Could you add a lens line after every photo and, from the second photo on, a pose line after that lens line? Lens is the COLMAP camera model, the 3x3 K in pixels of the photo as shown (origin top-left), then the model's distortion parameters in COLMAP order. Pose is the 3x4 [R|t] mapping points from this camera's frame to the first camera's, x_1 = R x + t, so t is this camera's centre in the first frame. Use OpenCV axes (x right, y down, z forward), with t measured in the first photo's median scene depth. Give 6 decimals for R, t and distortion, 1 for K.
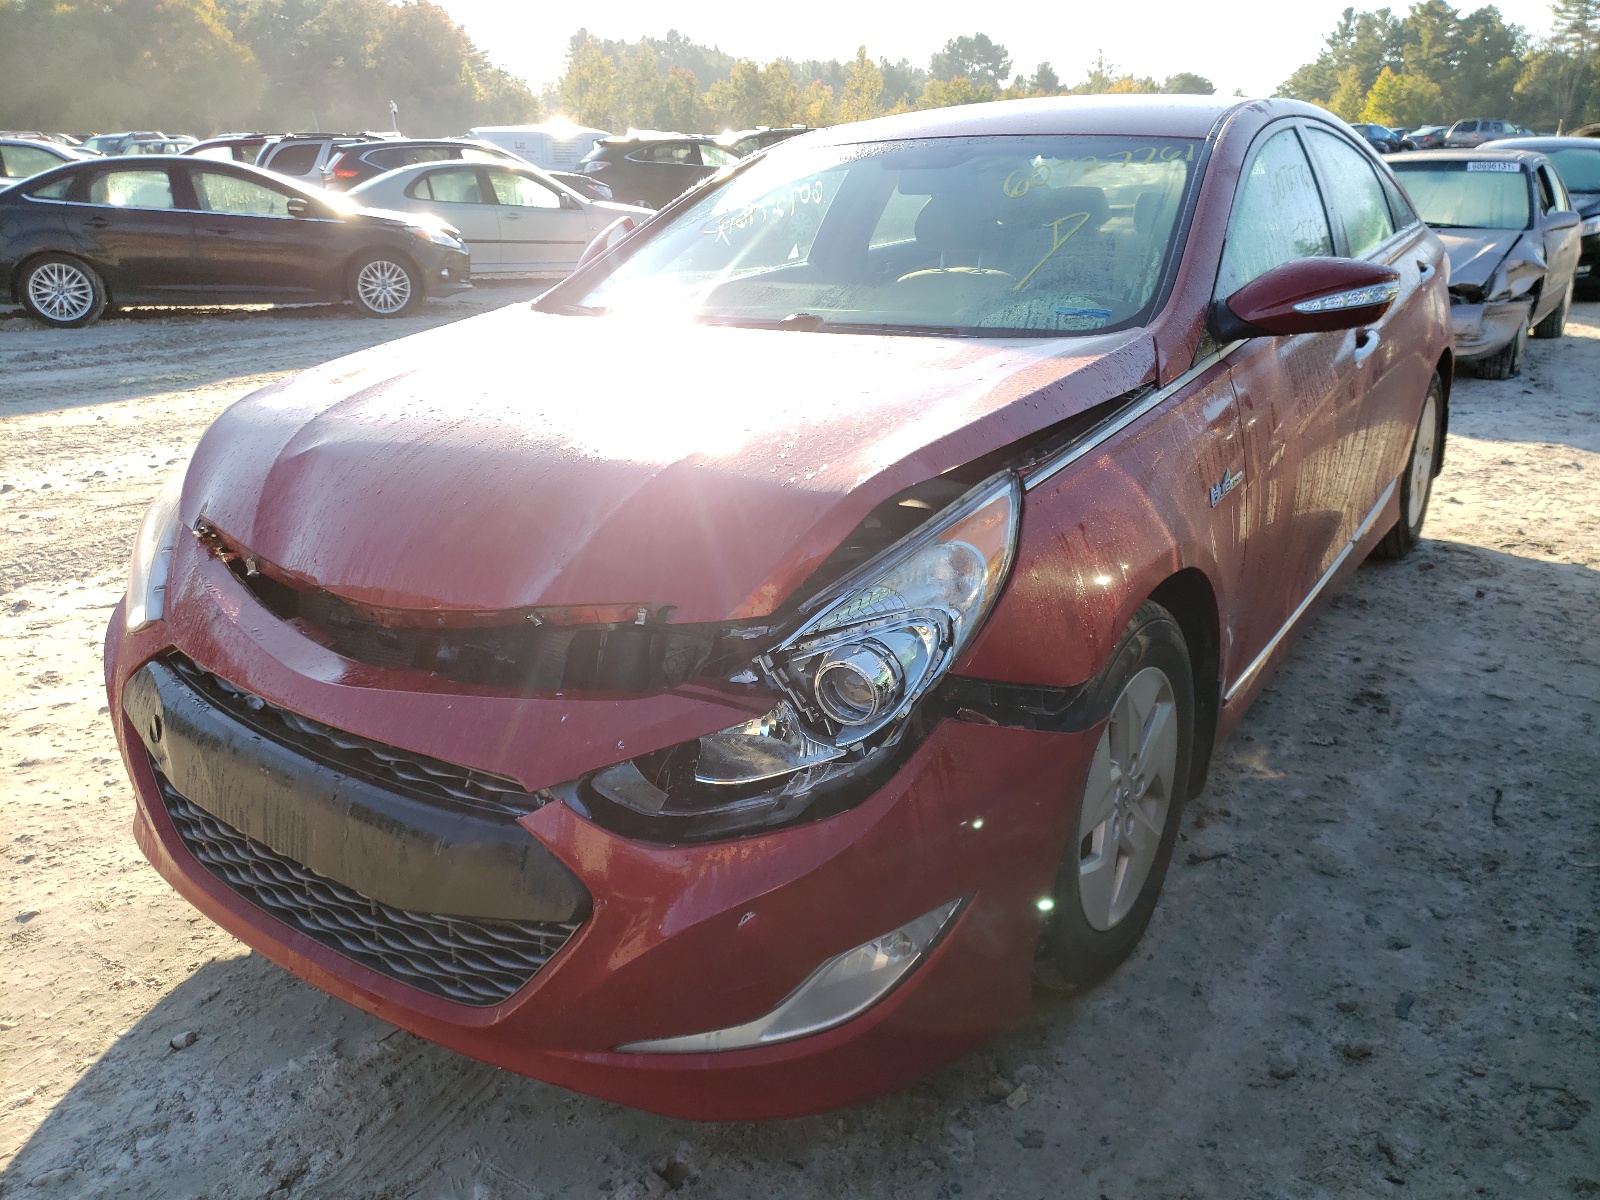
lens RADIAL K [[1218.1, 0, 798.1], [0, 1218.1, 601.9], [0, 0, 1]] dist [0.007451, -0.003222]
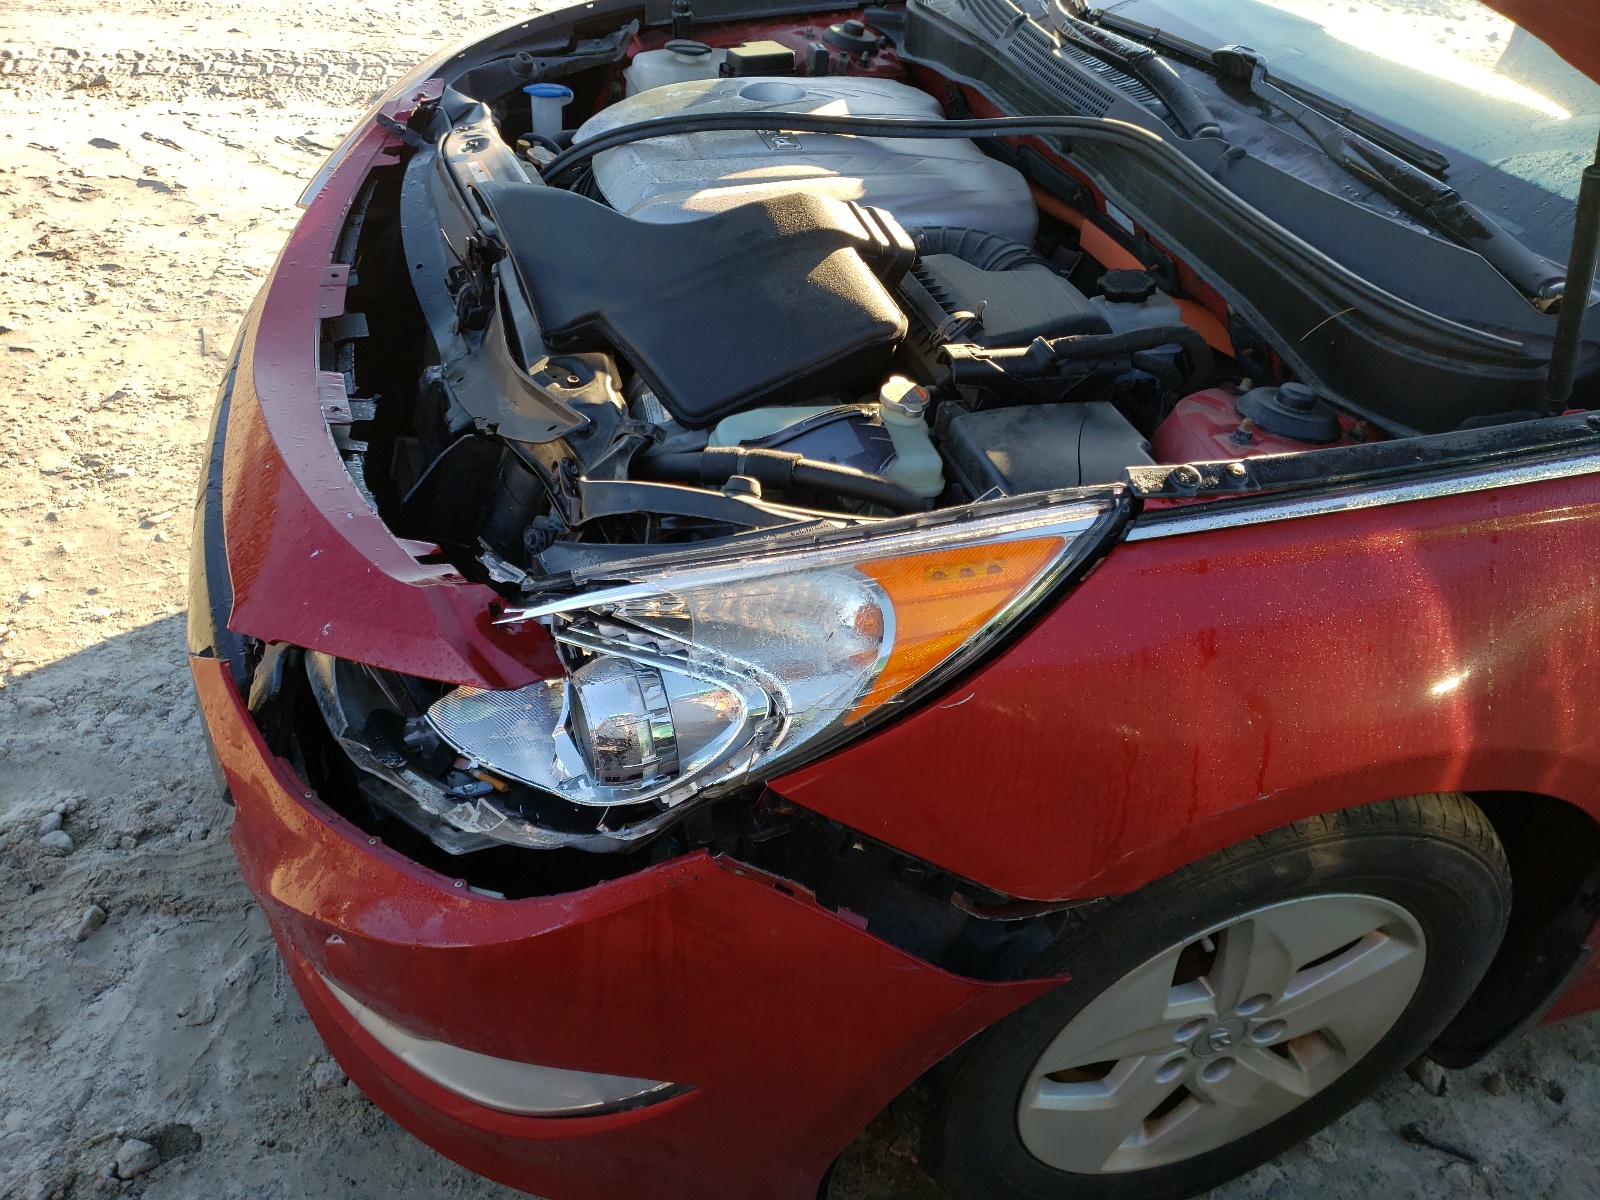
lens RADIAL K [[1218.1, 0, 801.1], [0, 1218.1, 598.0], [0, 0, 1]] dist [0.007451, -0.003222]
pose [[0.771076, 0.469097, -0.430569, 0.281839], [-0.326093, 0.871719, 0.365746, -0.191658], [0.546905, -0.141613, 0.825131, 0.445306]]
